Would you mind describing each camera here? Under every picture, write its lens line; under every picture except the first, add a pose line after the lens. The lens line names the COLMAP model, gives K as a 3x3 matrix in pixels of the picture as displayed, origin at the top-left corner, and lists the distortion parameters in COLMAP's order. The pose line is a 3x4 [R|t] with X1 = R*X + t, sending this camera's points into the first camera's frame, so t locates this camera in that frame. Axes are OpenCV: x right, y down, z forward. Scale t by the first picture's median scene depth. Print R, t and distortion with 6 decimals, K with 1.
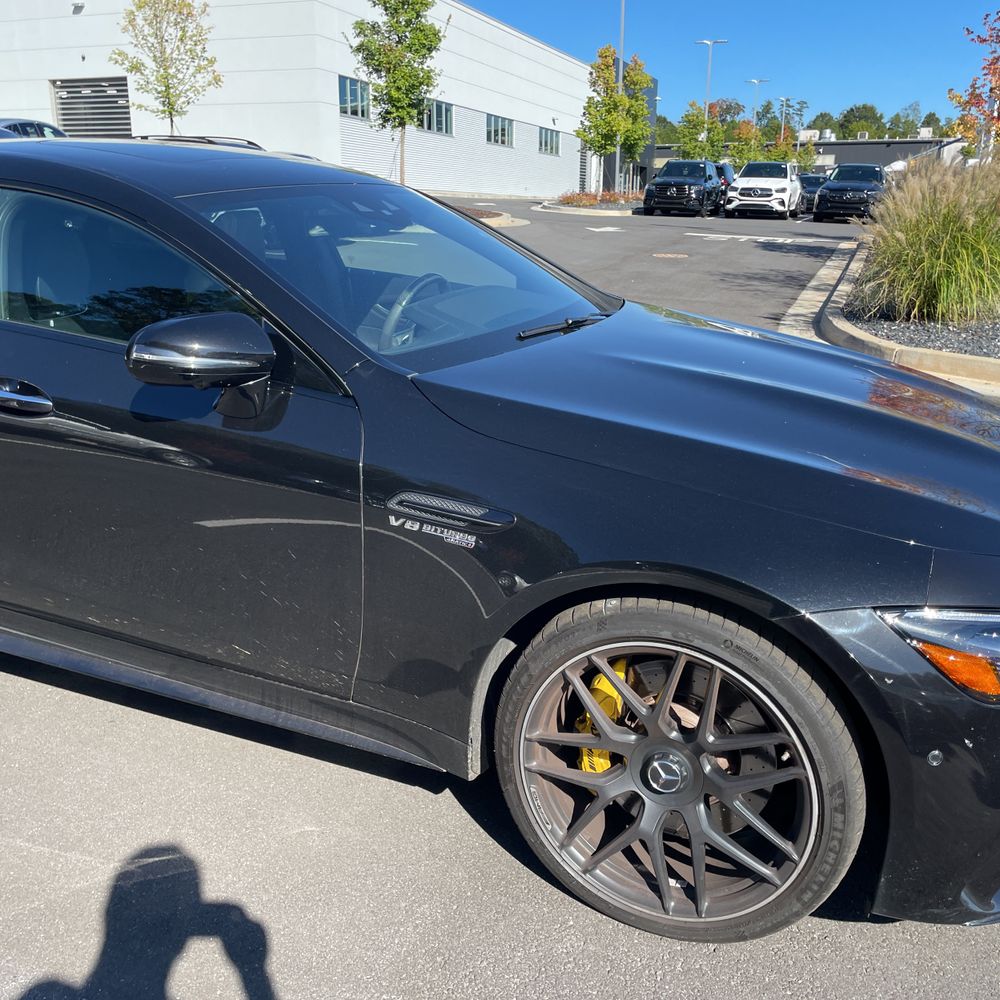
lens RADIAL K [[1016.1, 0, 504.8], [0, 1016.1, 523.0], [0, 0, 1]] dist [0.044181, -0.033004]
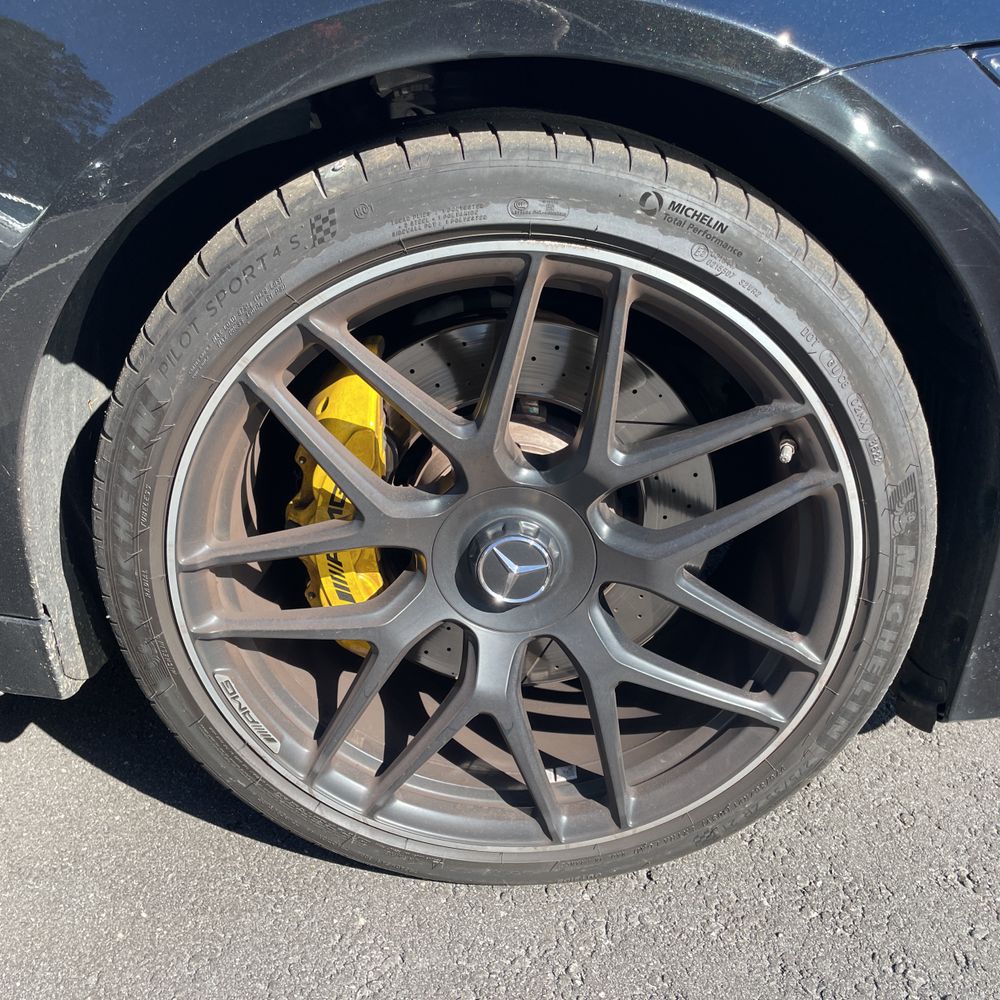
lens RADIAL K [[1085.1, 0, 512.6], [0, 1085.1, 559.7], [0, 0, 1]] dist [0.115211, -0.015179]
pose [[0.905023, -0.226474, 0.360059, -0.017268], [0.161431, 0.966020, 0.201853, 0.137443], [-0.393539, -0.124557, 0.910831, 0.527632]]
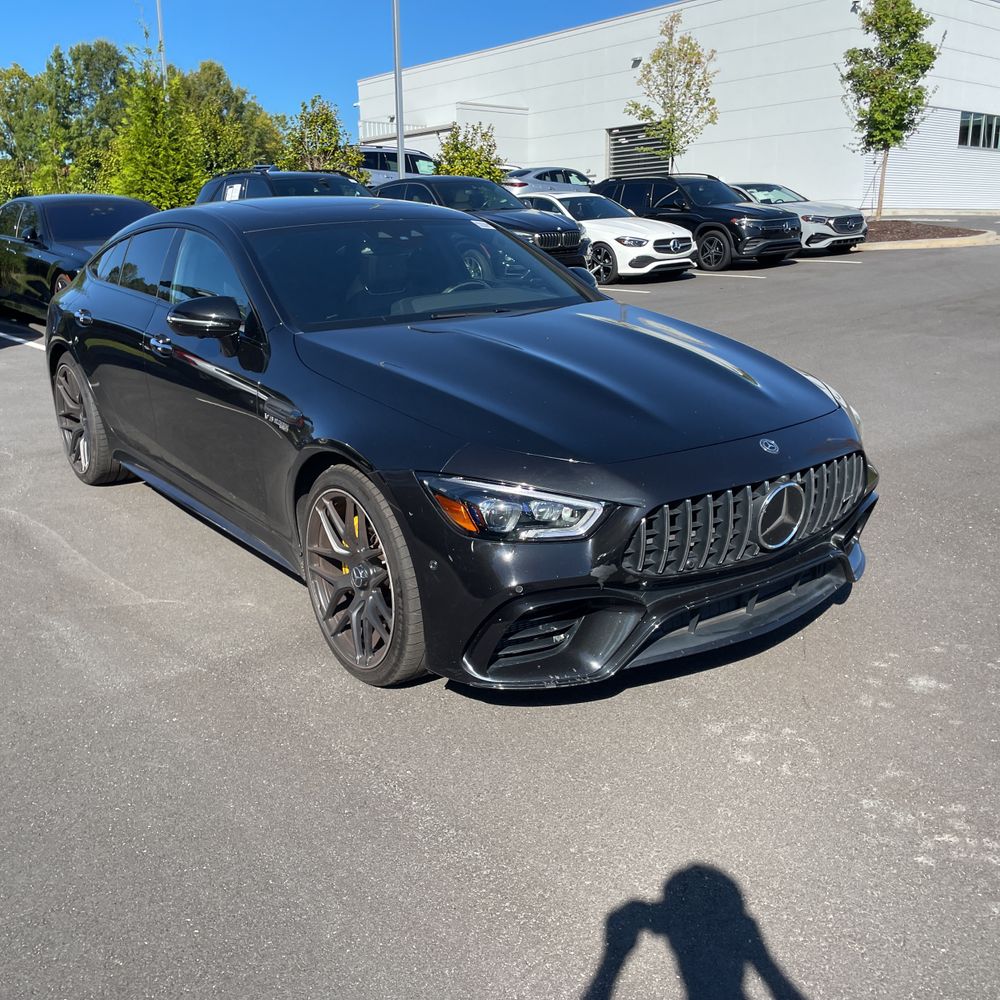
lens RADIAL K [[1016.1, 0, 504.8], [0, 1016.1, 523.0], [0, 0, 1]] dist [0.044181, -0.033004]
pose [[0.872223, 0.106347, -0.477408, 1.072682], [-0.118668, 0.992924, 0.004375, 0.121009], [0.474495, 0.052837, 0.878671, -0.303641]]
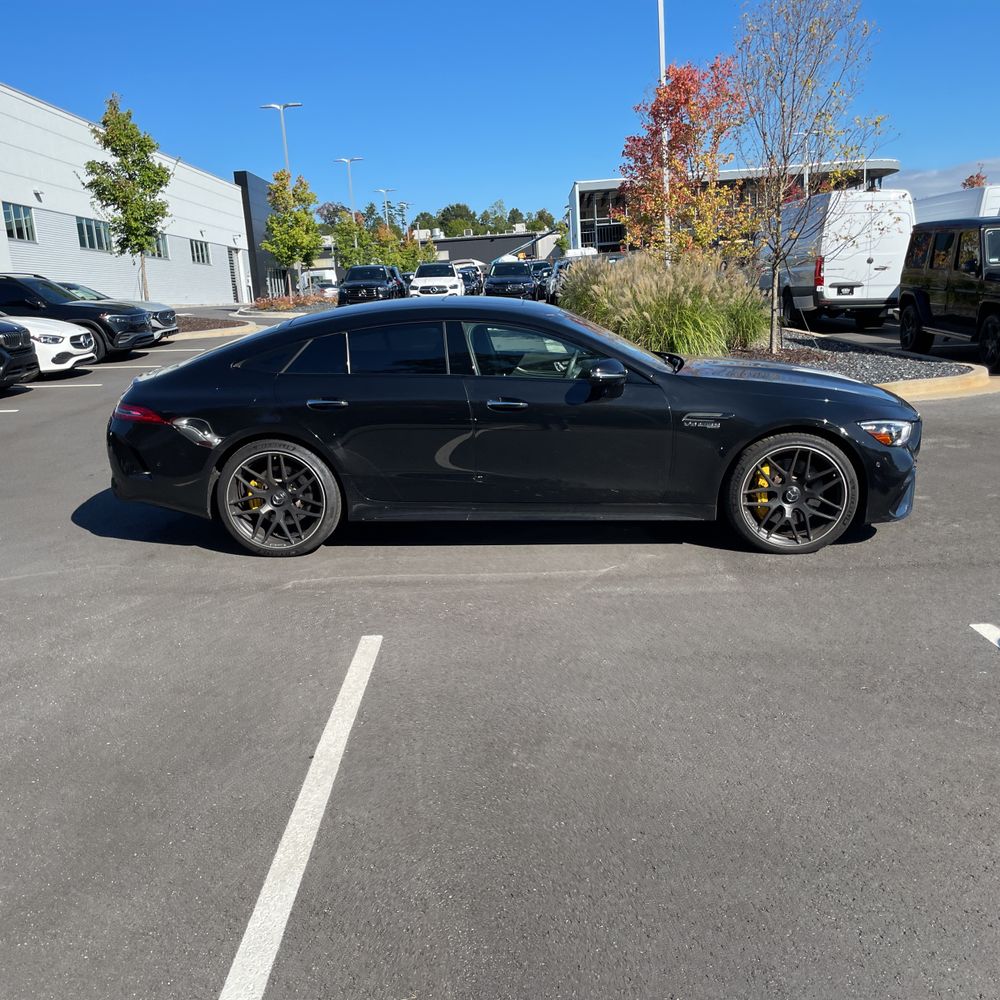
lens RADIAL K [[1007.5, 0, 506.3], [0, 1007.5, 510.4], [0, 0, 1]] dist [0.076864, -0.108075]
pose [[0.936421, -0.135263, 0.323758, -1.484106], [0.166751, 0.983408, -0.071442, 0.342065], [-0.308723, 0.120886, 0.943439, -1.417303]]
